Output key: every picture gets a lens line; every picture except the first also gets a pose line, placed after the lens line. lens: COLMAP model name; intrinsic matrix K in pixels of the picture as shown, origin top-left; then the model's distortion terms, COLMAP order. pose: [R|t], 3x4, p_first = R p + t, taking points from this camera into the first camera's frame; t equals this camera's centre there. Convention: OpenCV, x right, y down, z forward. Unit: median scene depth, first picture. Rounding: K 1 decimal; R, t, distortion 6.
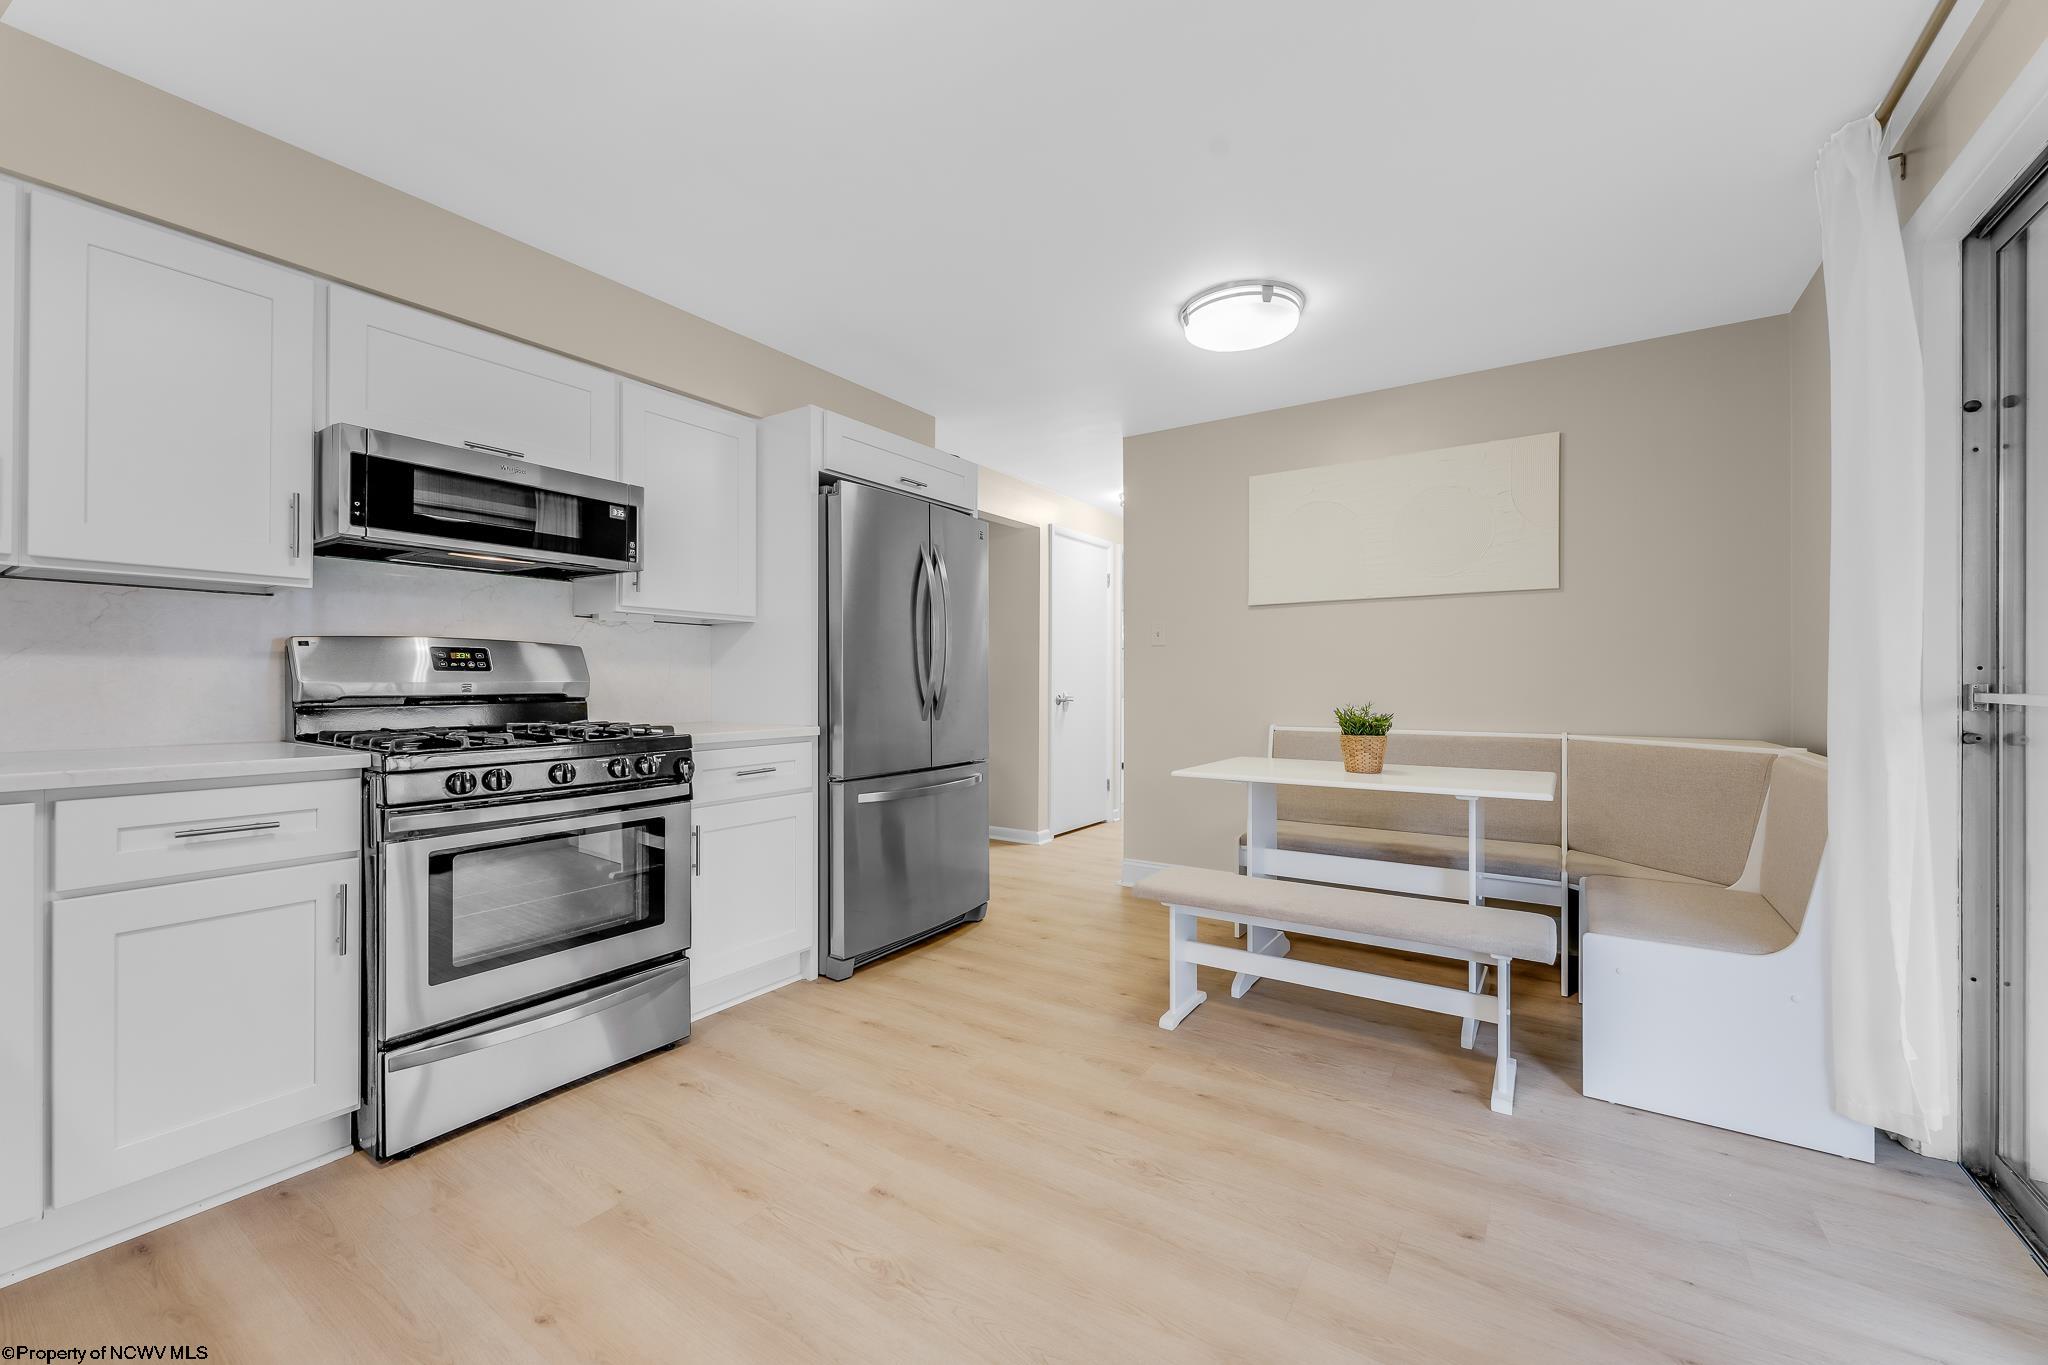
lens RADIAL K [[816.7, 0, 1015.2], [0, 816.7, 683.0], [0, 0, 1]] dist [-0.000834, -0.000069]
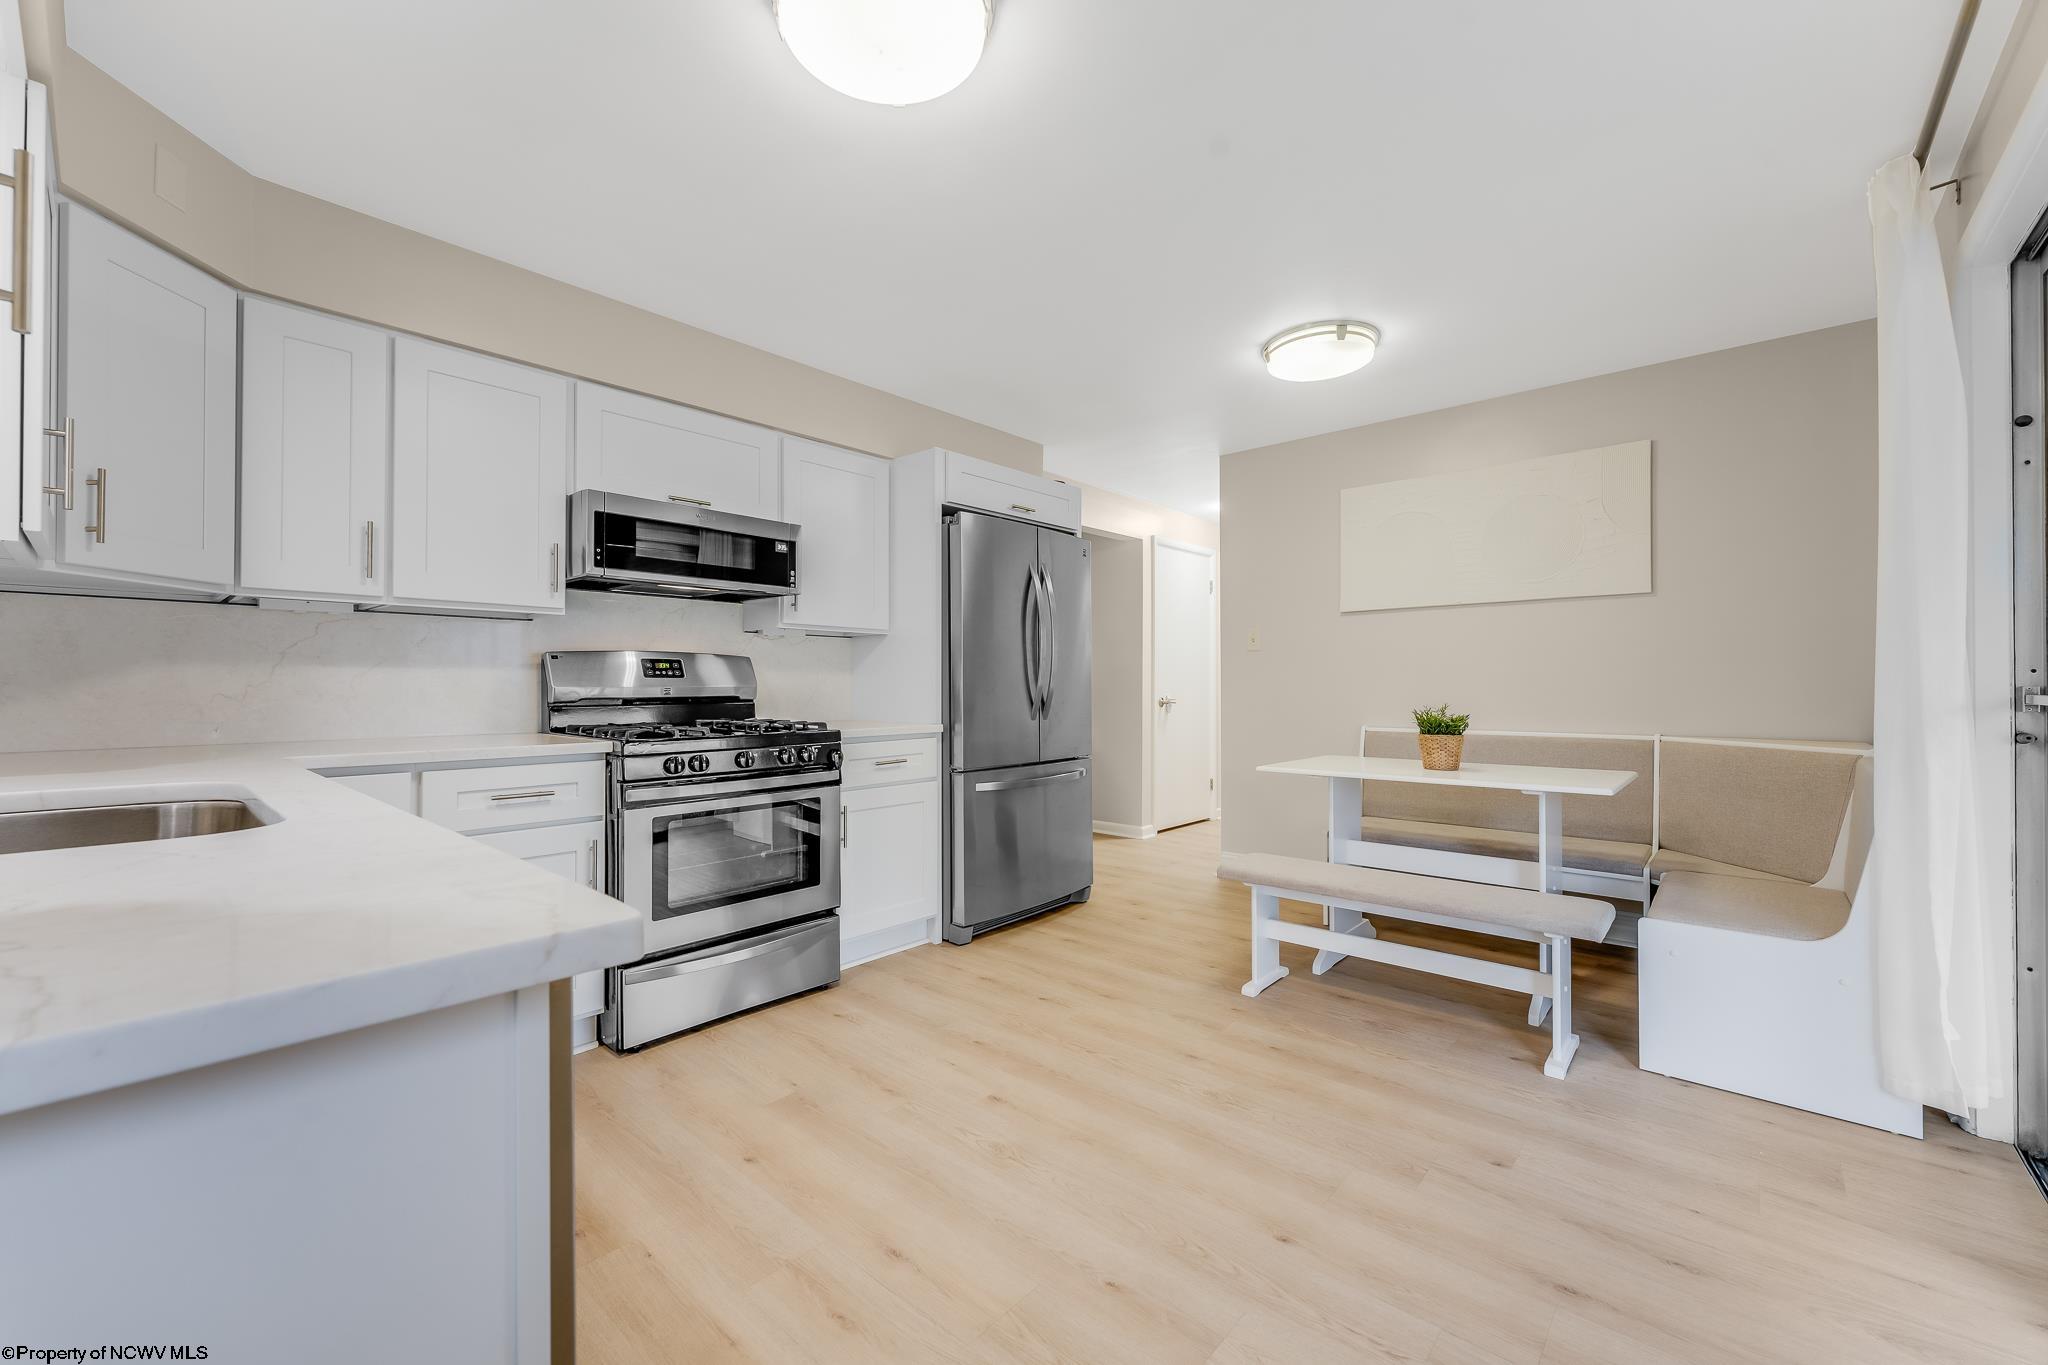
lens RADIAL K [[816.7, 0, 1015.2], [0, 816.7, 683.0], [0, 0, 1]] dist [-0.000834, -0.000069]
pose [[0.990547, -0.002532, -0.137150, 0.024927], [0.002061, 0.999991, -0.003582, -0.001323], [0.137158, 0.003265, 0.990544, -0.159455]]
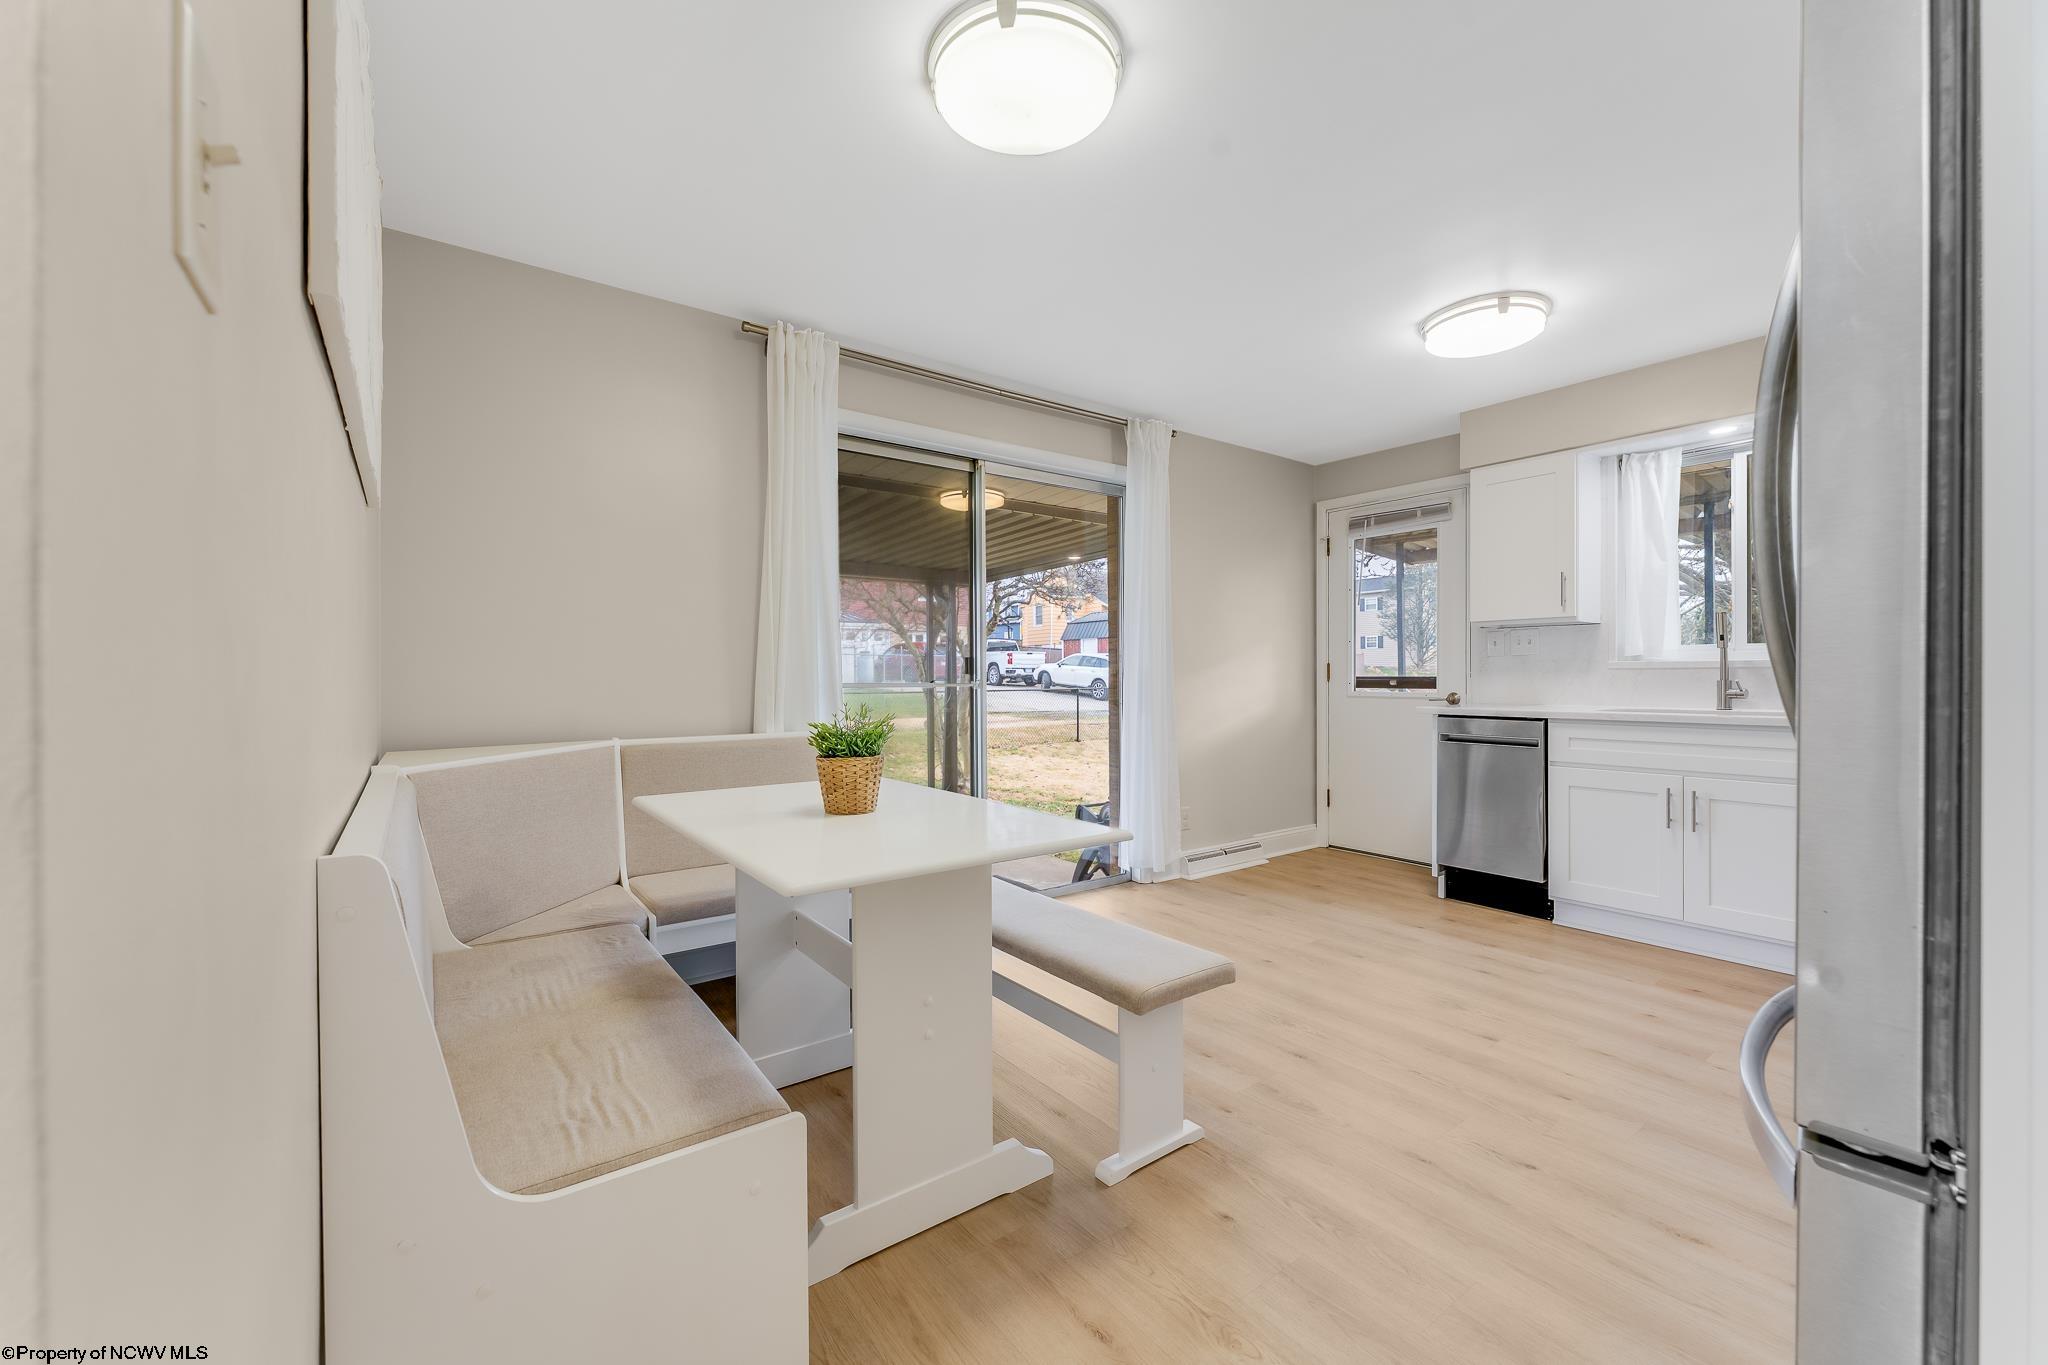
lens RADIAL K [[816.7, 0, 1015.2], [0, 816.7, 683.0], [0, 0, 1]] dist [-0.000834, -0.000069]
pose [[-0.942131, -0.001425, 0.335241, 0.093644], [0.001464, 0.999964, 0.008364, 0.000757], [-0.335241, 0.008371, -0.942095, 1.840604]]
